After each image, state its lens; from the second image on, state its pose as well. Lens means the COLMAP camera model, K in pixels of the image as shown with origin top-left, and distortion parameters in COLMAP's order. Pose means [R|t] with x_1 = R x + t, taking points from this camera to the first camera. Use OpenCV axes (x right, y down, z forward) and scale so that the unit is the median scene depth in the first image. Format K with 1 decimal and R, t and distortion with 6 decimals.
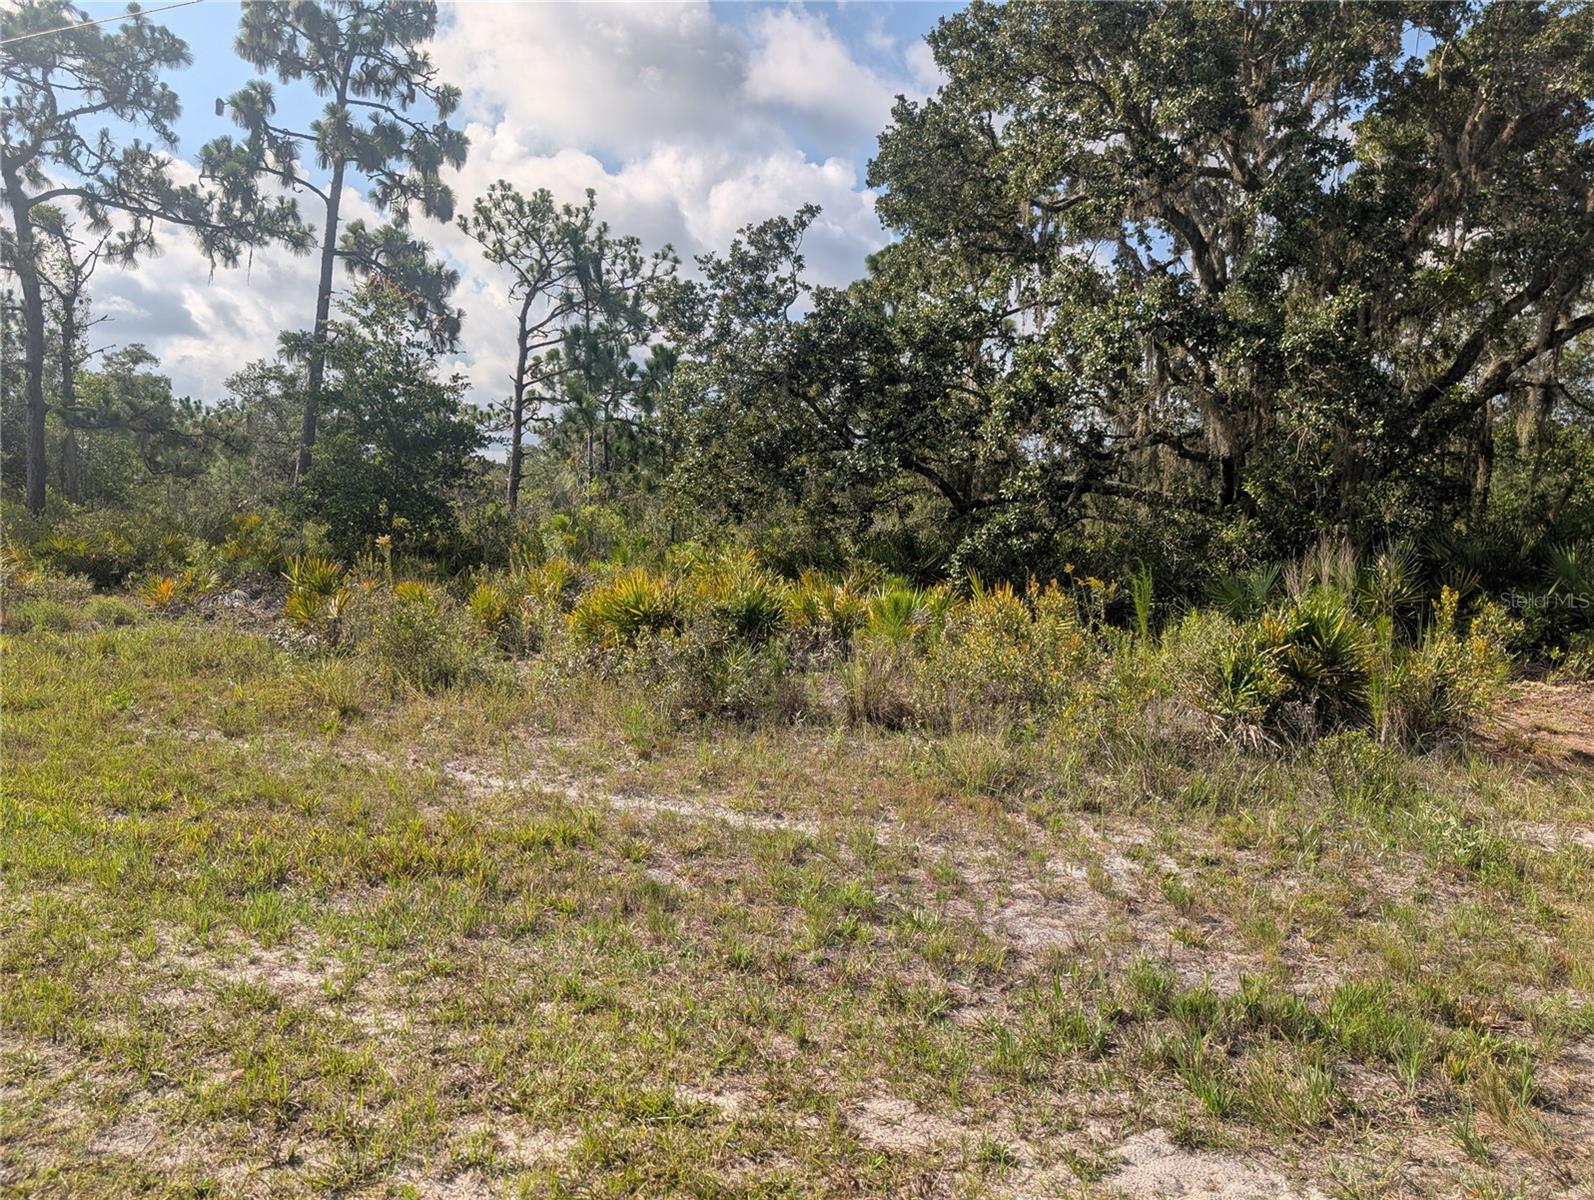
lens RADIAL K [[1130.4, 0, 797.0], [0, 1130.4, 600.0], [0, 0, 1]] dist [0.026809, -0.021821]
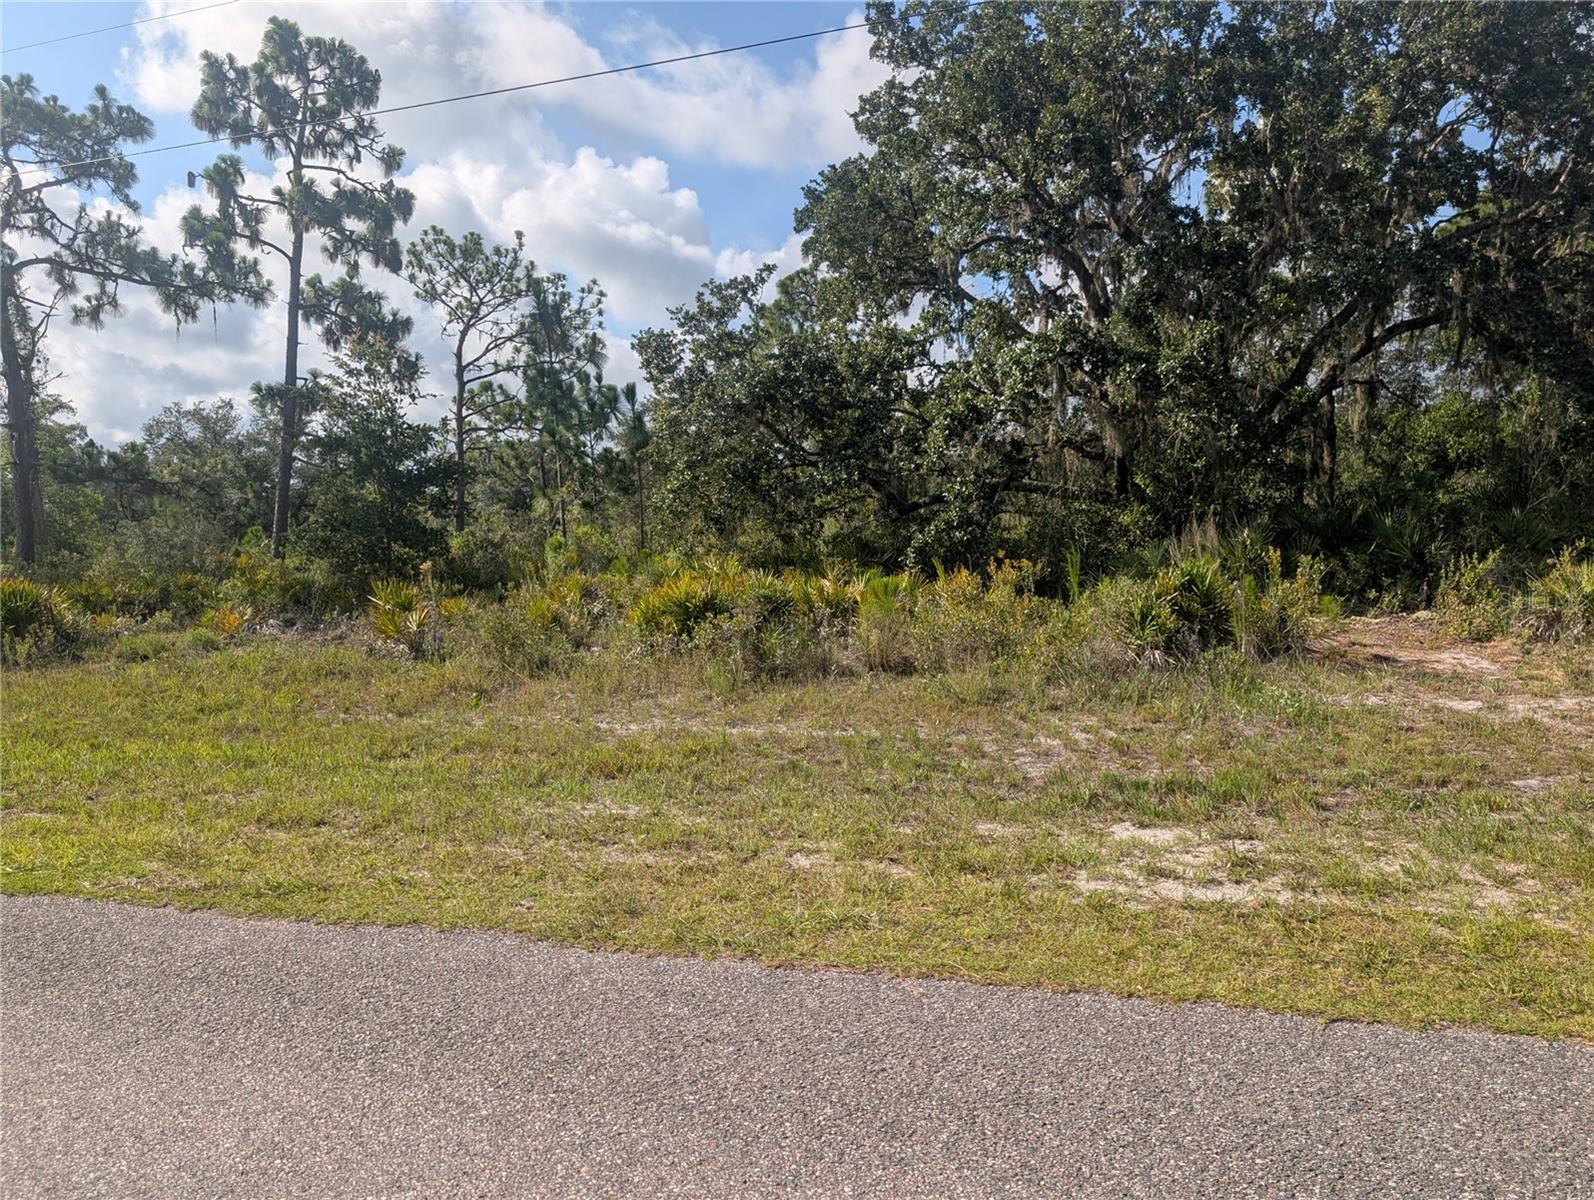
lens RADIAL K [[1168.2, 0, 770.3], [0, 1168.2, 612.6], [0, 0, 1]] dist [0.020885, -0.013903]
pose [[0.995297, -0.063950, 0.072755, -0.094172], [0.063841, 0.997953, 0.003826, 0.012940], [-0.072851, 0.000836, 0.997342, -0.219062]]
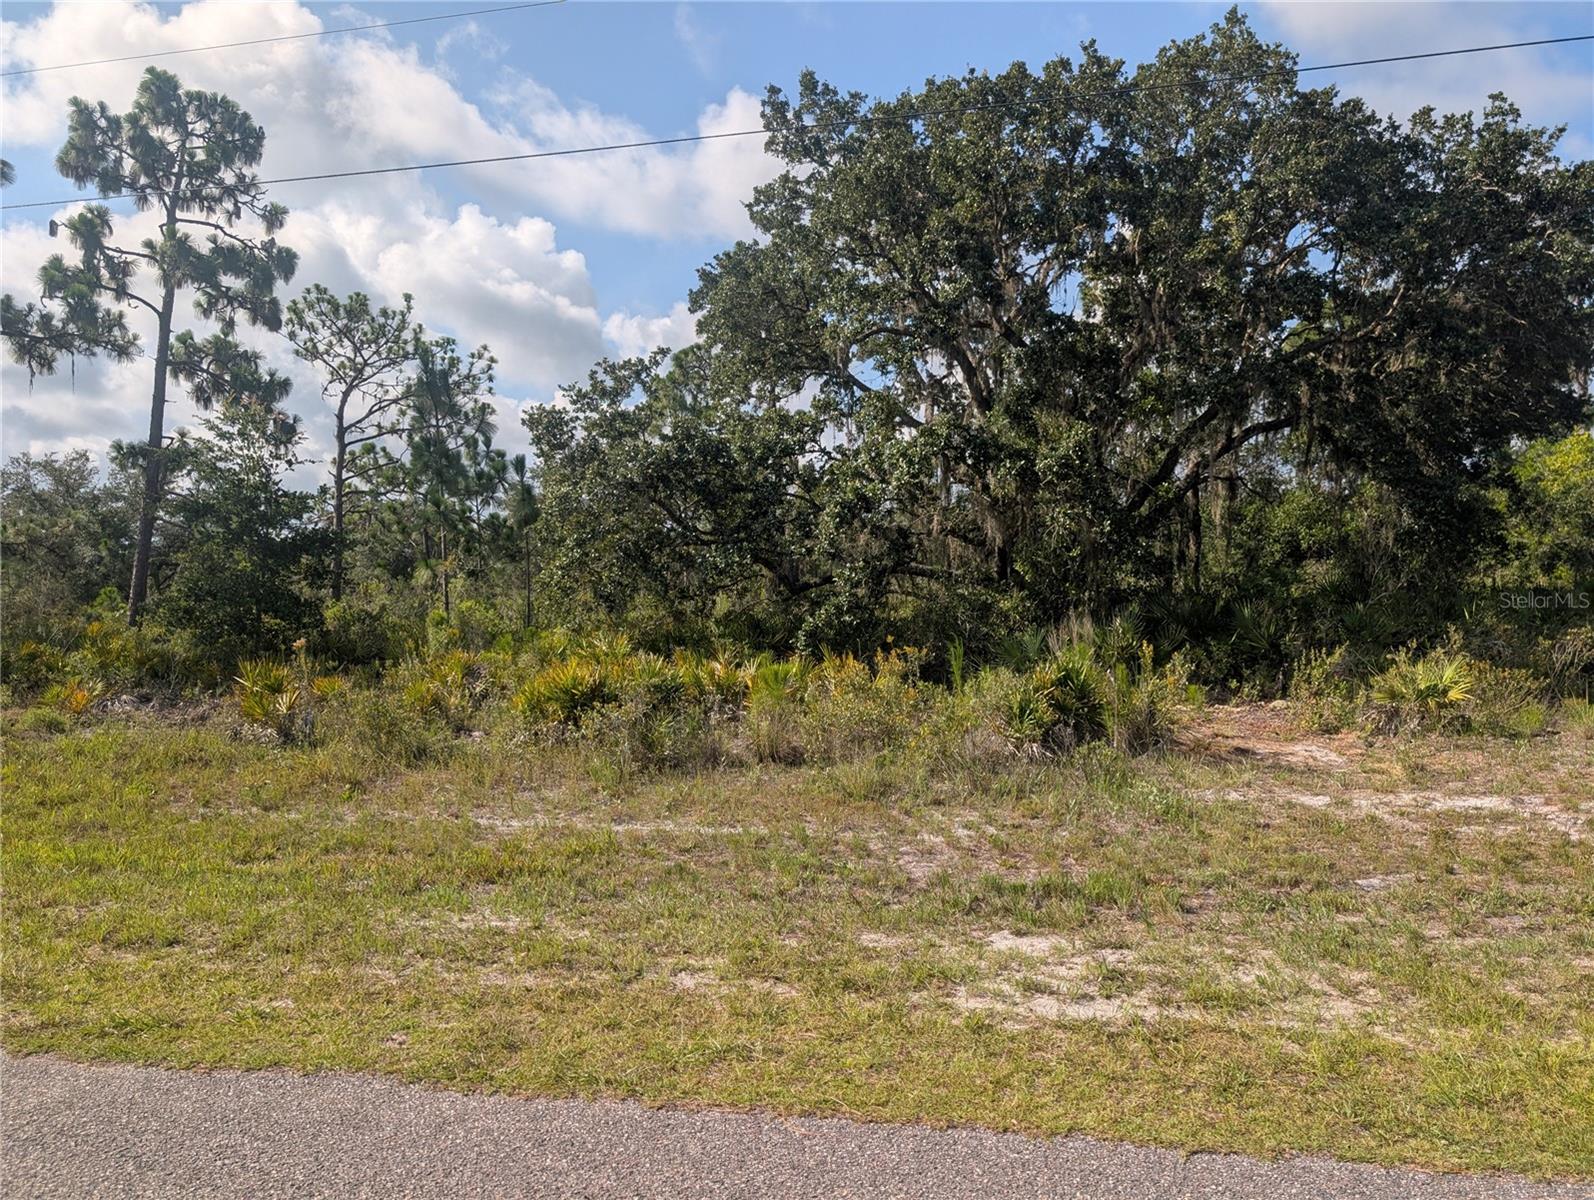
lens RADIAL K [[1170.8, 0, 797.9], [0, 1170.8, 614.1], [0, 0, 1]] dist [0.030831, -0.028427]
pose [[0.980515, -0.044993, 0.191220, -0.093283], [0.053739, 0.997721, -0.040793, -0.006226], [-0.188949, 0.050274, 0.980699, -0.225152]]
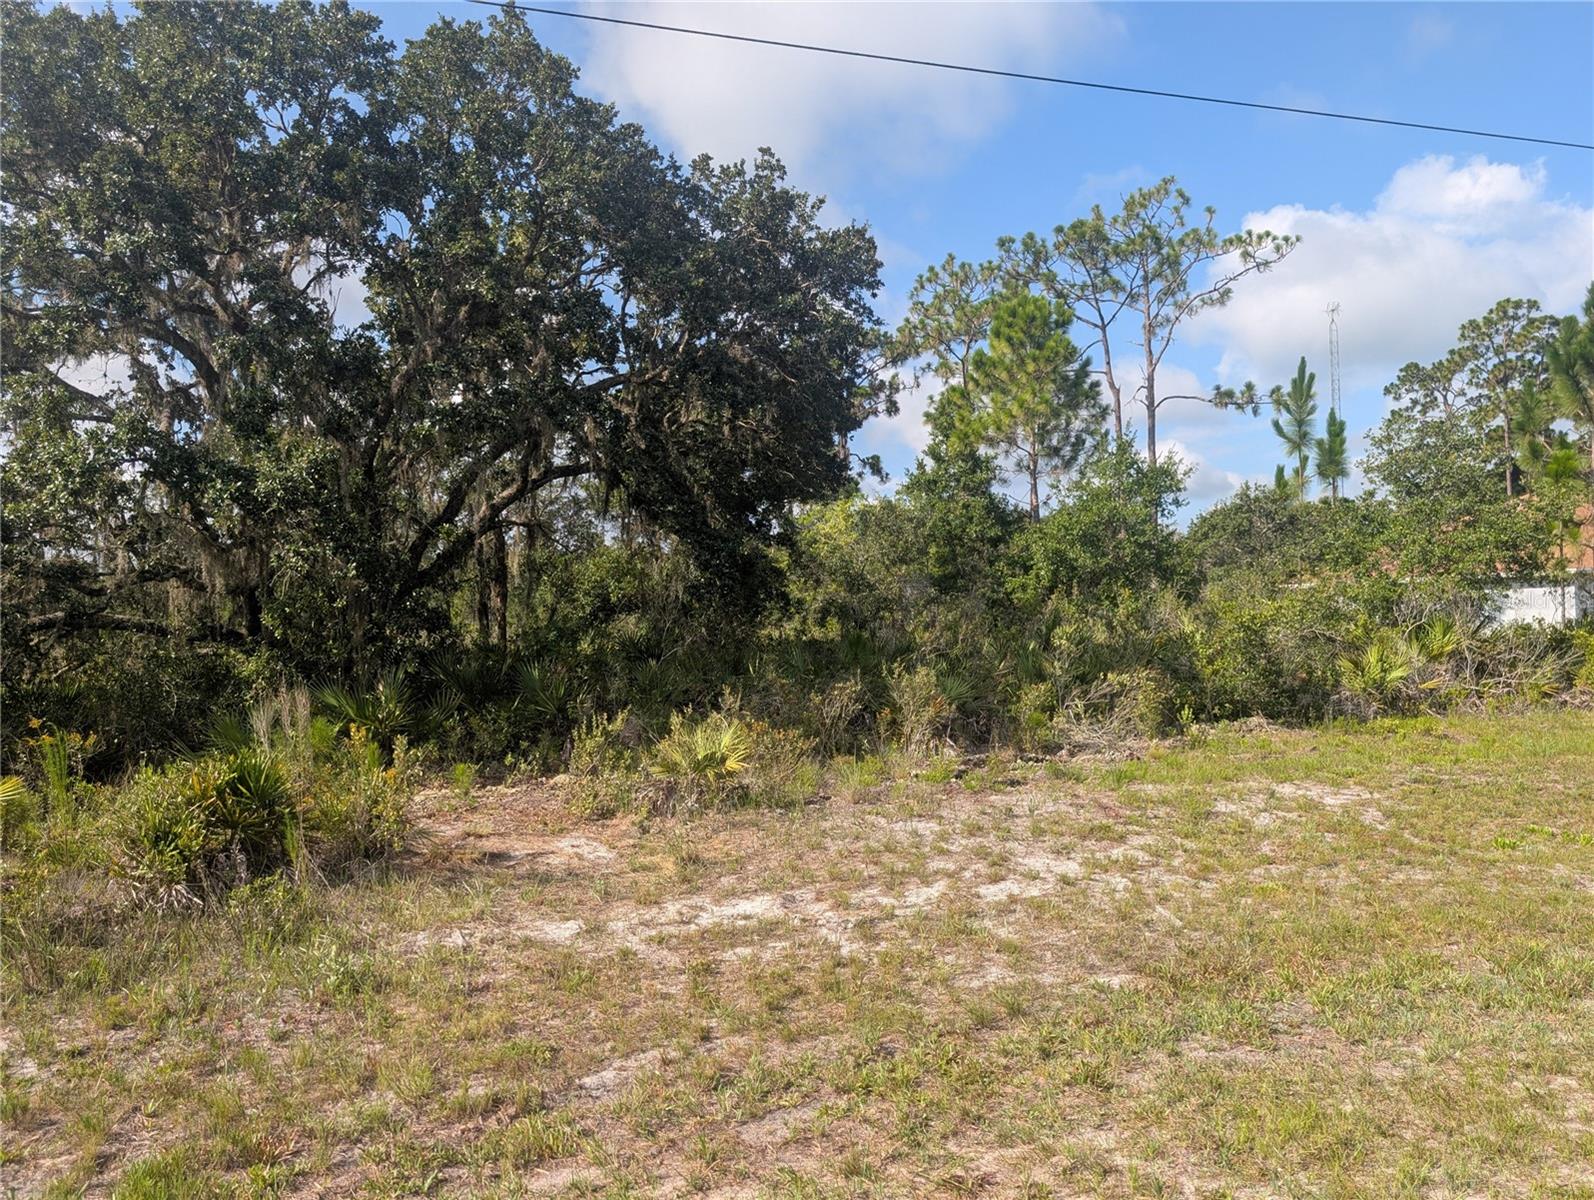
lens RADIAL K [[1131.8, 0, 783.4], [0, 1131.8, 617.8], [0, 0, 1]] dist [0.029297, -0.025317]
pose [[0.748682, -0.035199, 0.661994, 0.073085], [0.086035, 0.995303, -0.044380, -0.016341], [-0.657322, 0.090181, 0.748194, -0.057971]]
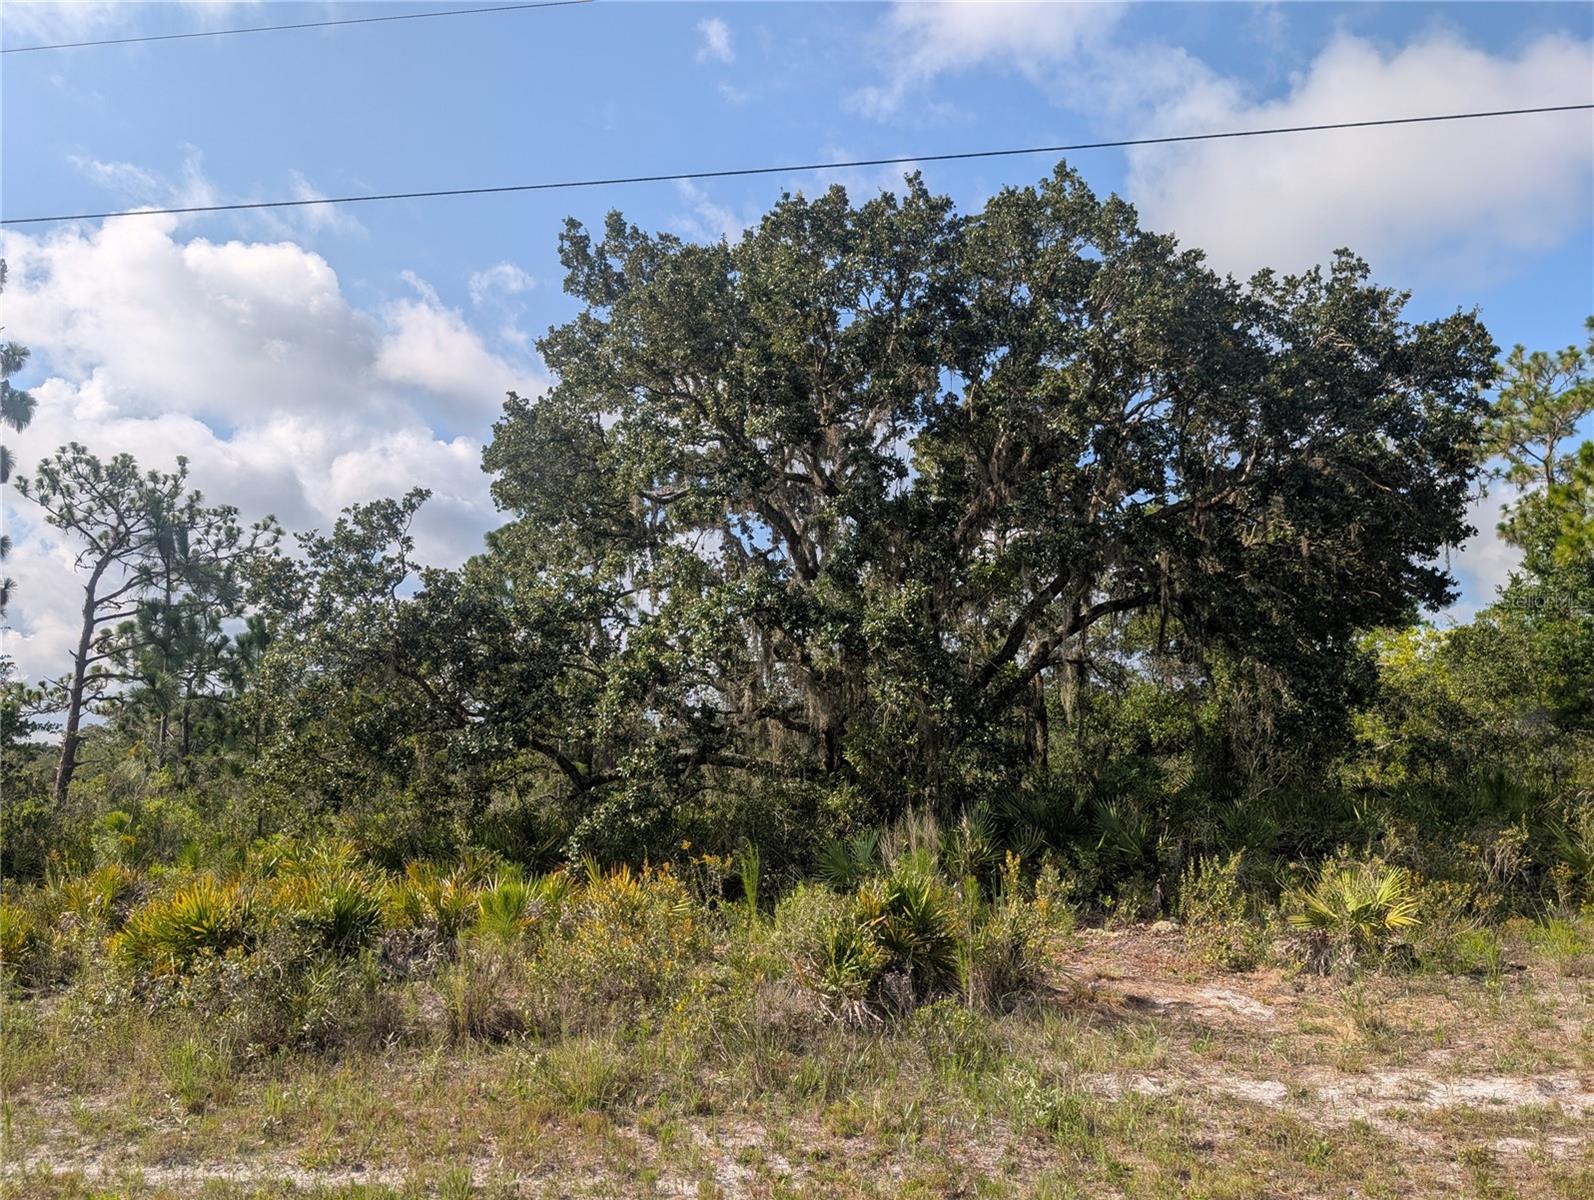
lens RADIAL K [[1131.8, 0, 783.4], [0, 1131.8, 617.8], [0, 0, 1]] dist [0.029297, -0.025317]
pose [[0.952127, 0.006223, 0.305638, 0.010867], [0.060004, 0.976539, -0.206810, -0.009629], [-0.299755, 0.215249, 0.929416, -0.004627]]
